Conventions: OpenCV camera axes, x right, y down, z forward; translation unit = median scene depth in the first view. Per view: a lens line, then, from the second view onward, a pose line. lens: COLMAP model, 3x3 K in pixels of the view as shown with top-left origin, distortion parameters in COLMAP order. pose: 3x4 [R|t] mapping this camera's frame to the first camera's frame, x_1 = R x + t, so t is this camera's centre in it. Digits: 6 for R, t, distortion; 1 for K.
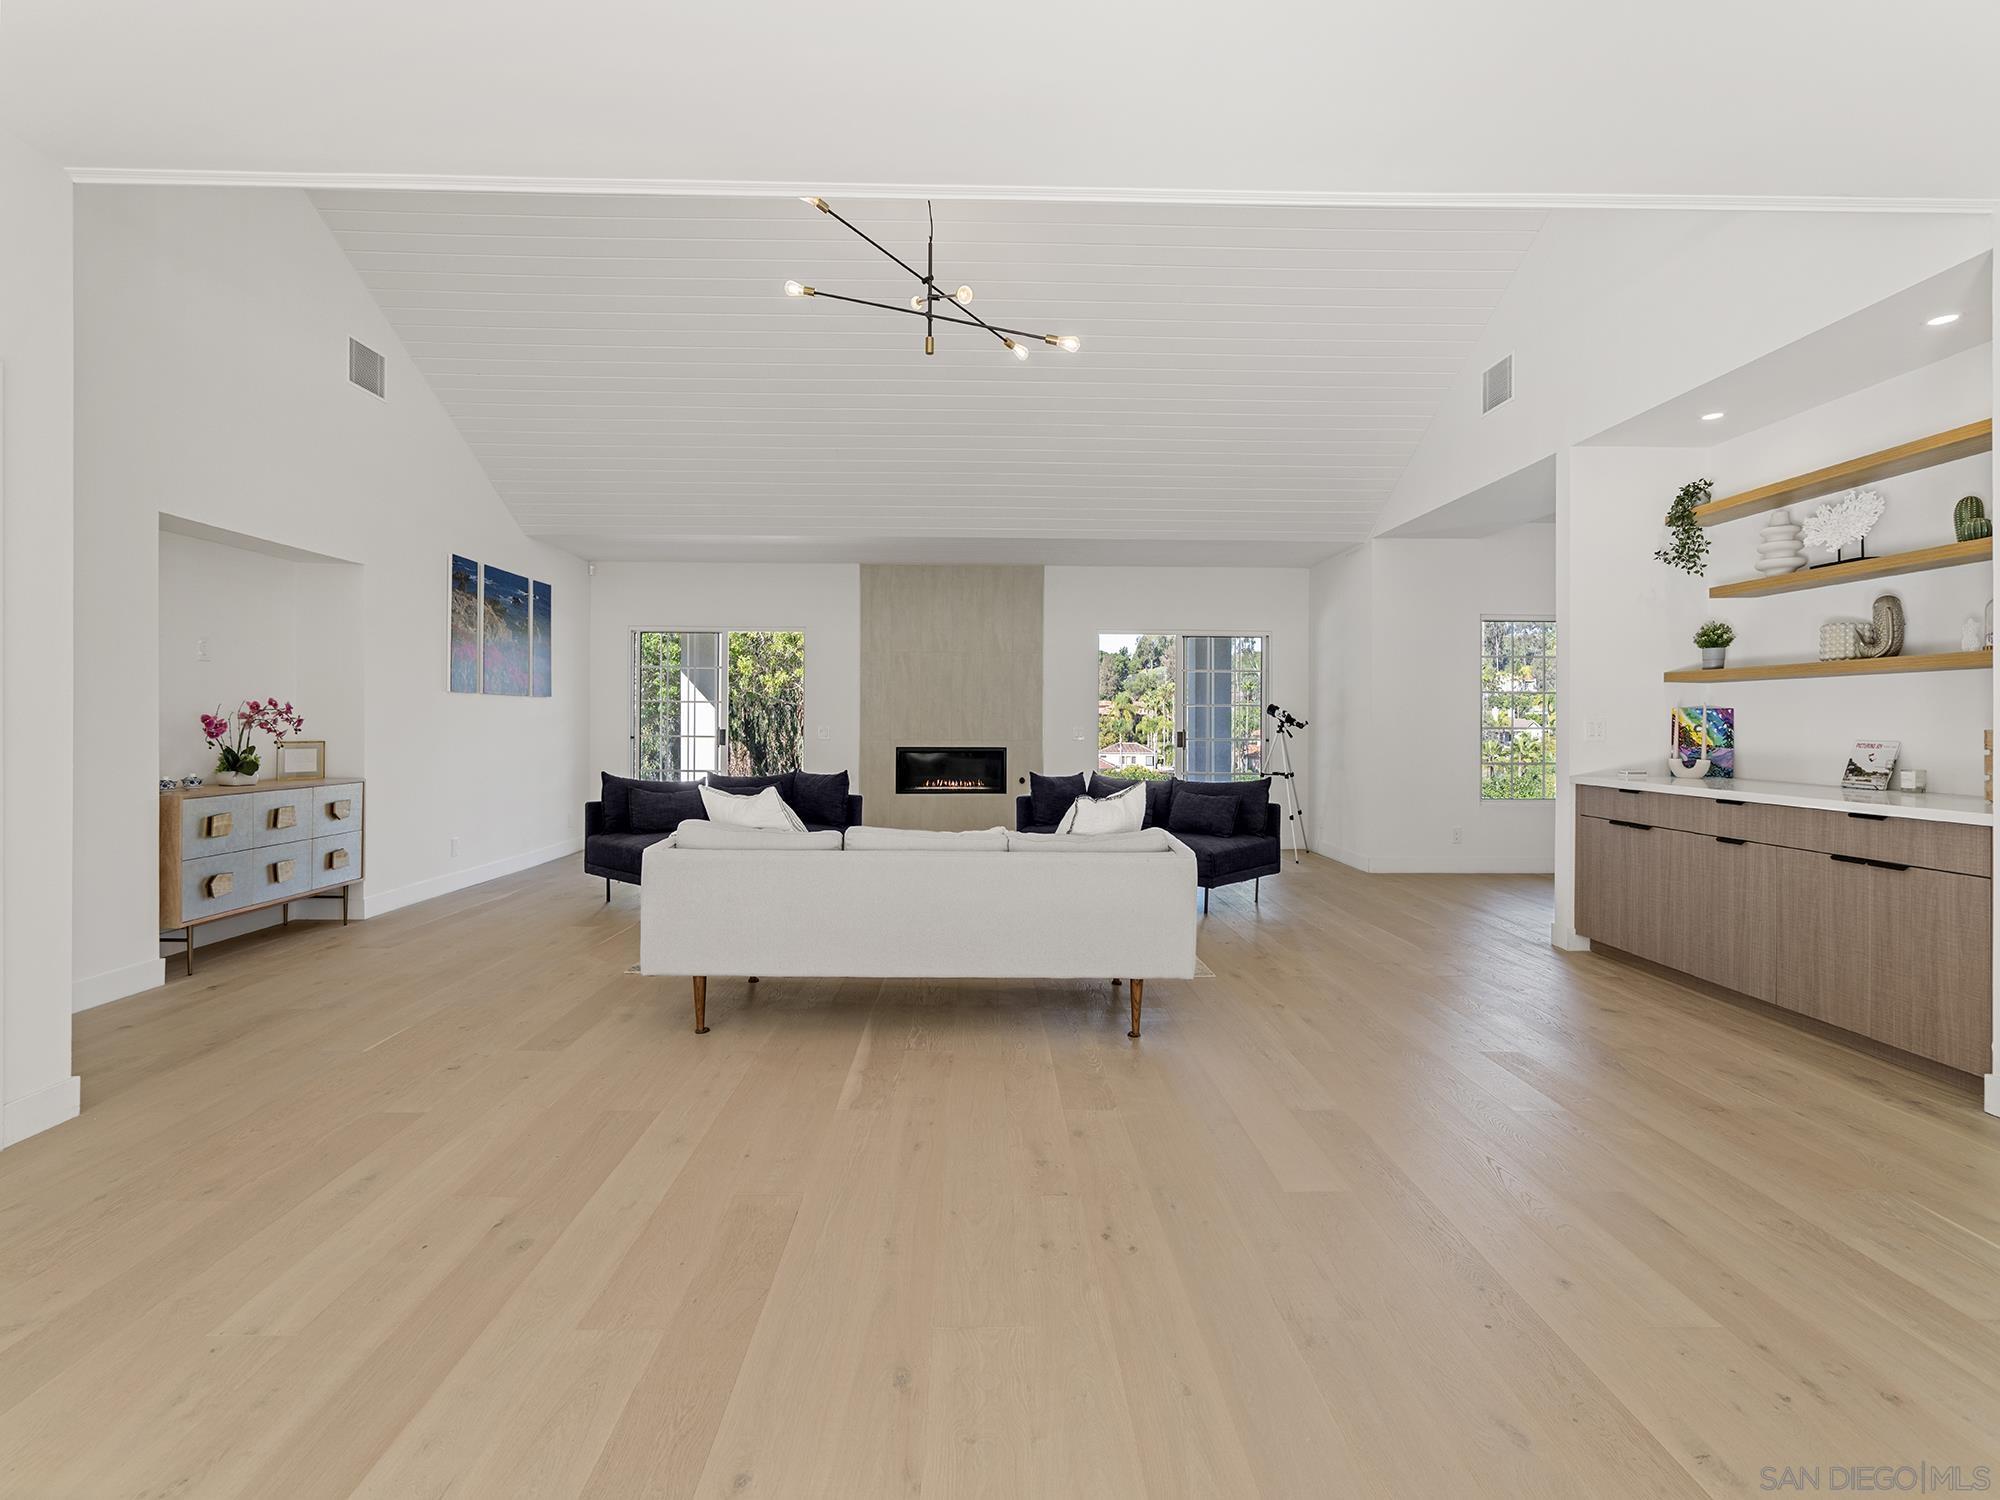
lens RADIAL K [[915.9, 0, 993.6], [0, 915.9, 739.5], [0, 0, 1]] dist [-0.002212, 0.000332]
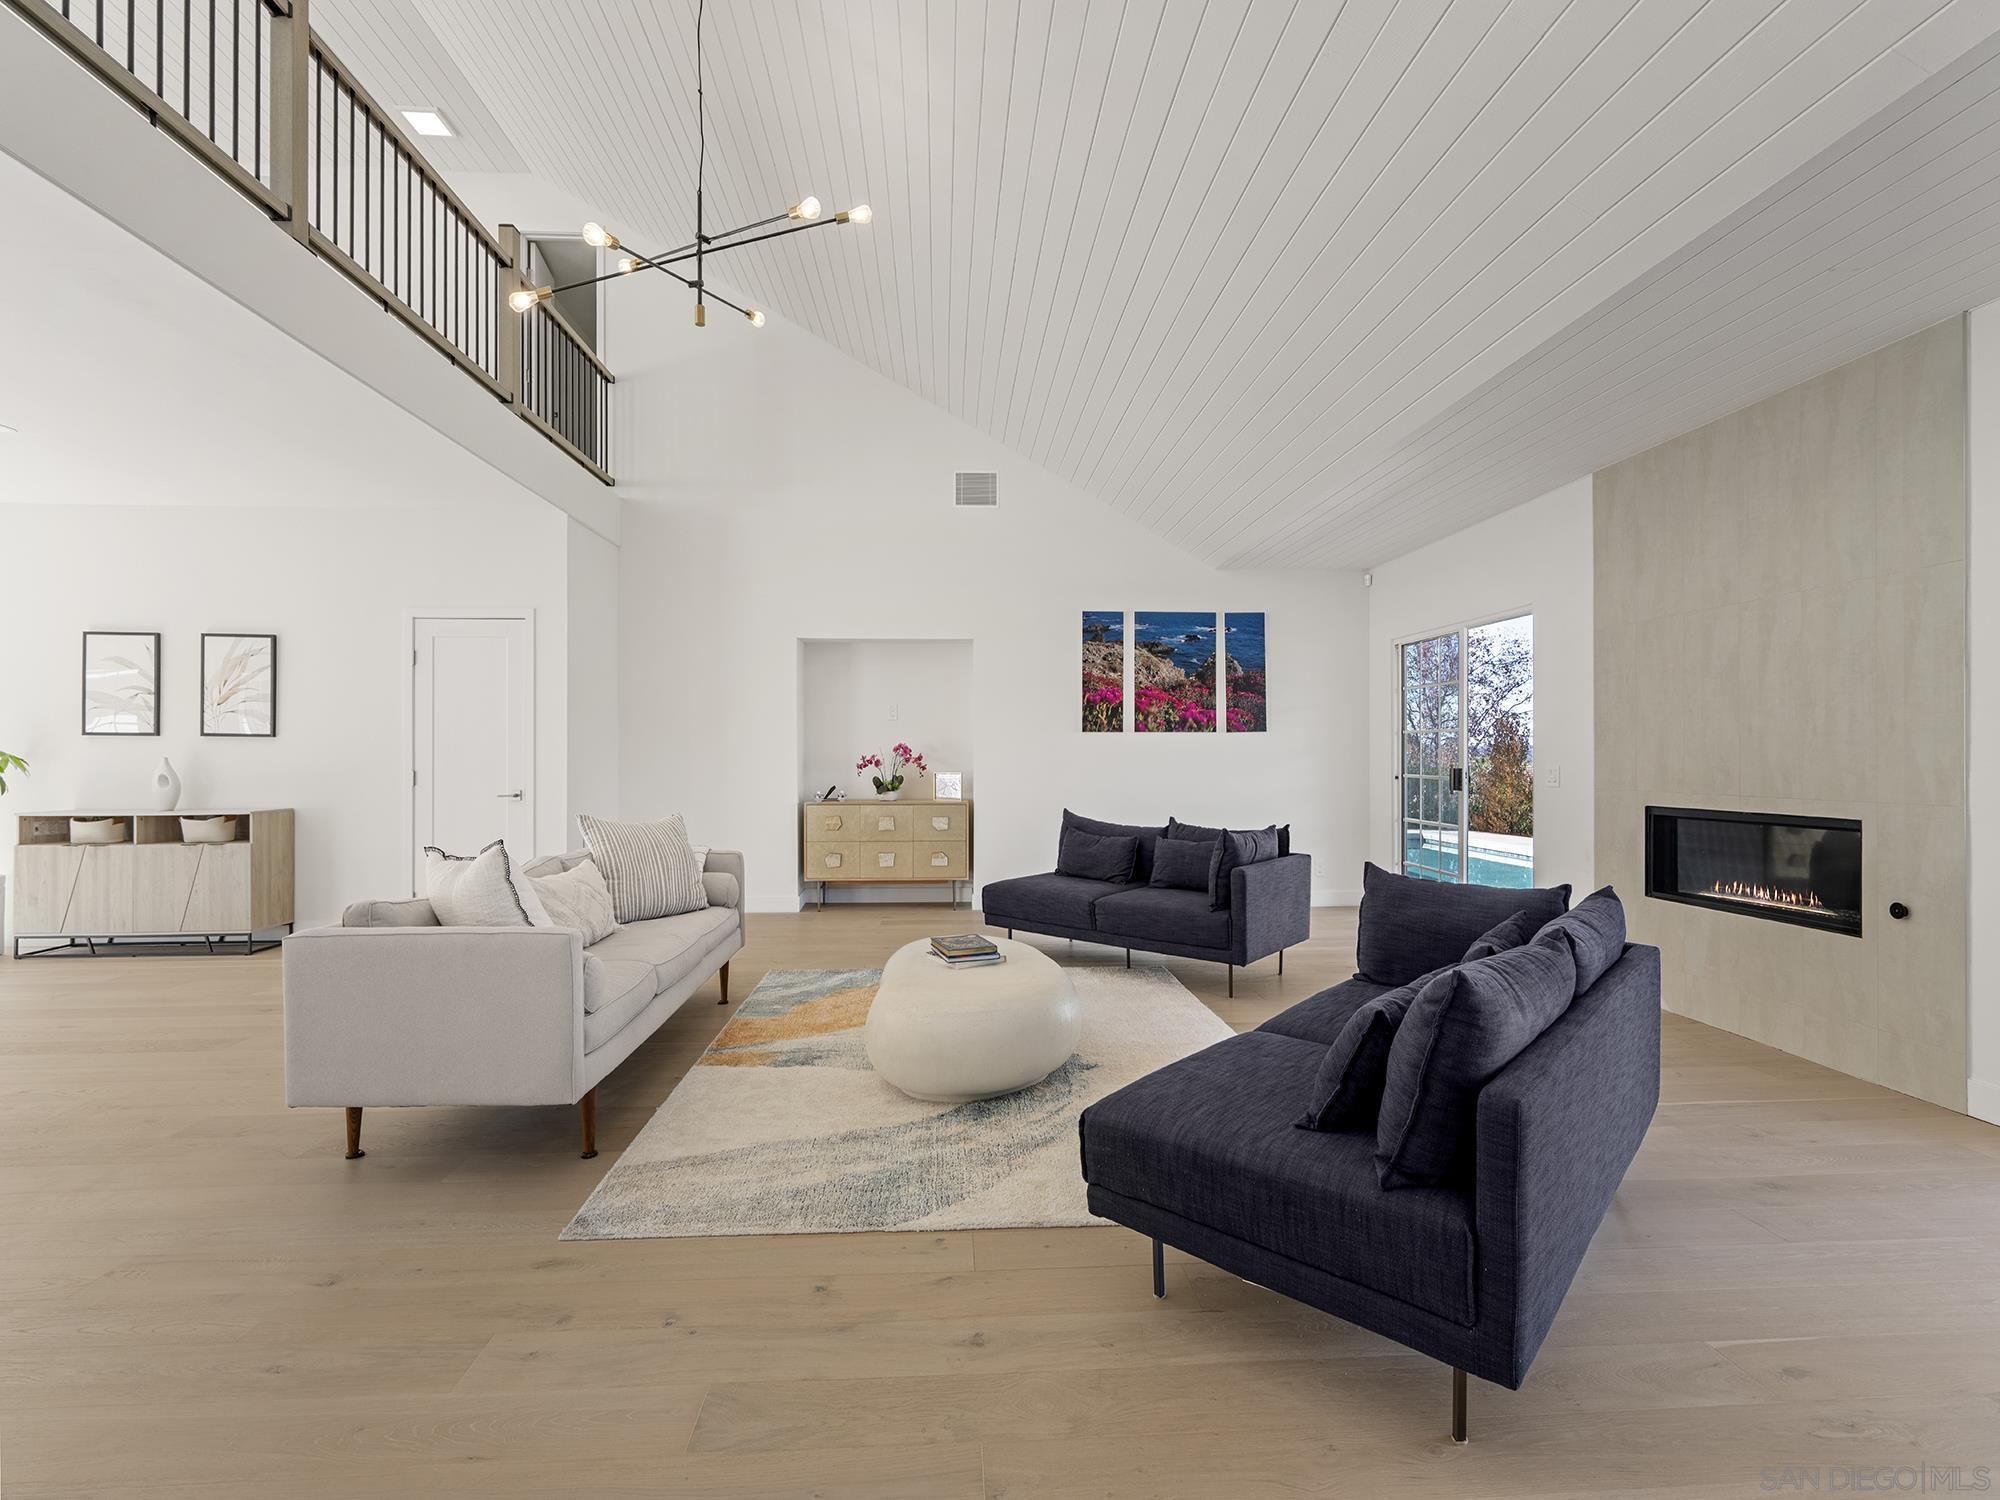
lens RADIAL K [[925.7, 0, 1000.0], [0, 925.7, 750.0], [0, 0, 1]] dist [-0.000622, 0.000026]
pose [[0.049223, -0.013510, -0.998696, 0.546365], [-0.017221, 0.999748, -0.014373, -0.012615], [0.998639, 0.017906, 0.048978, 0.846028]]
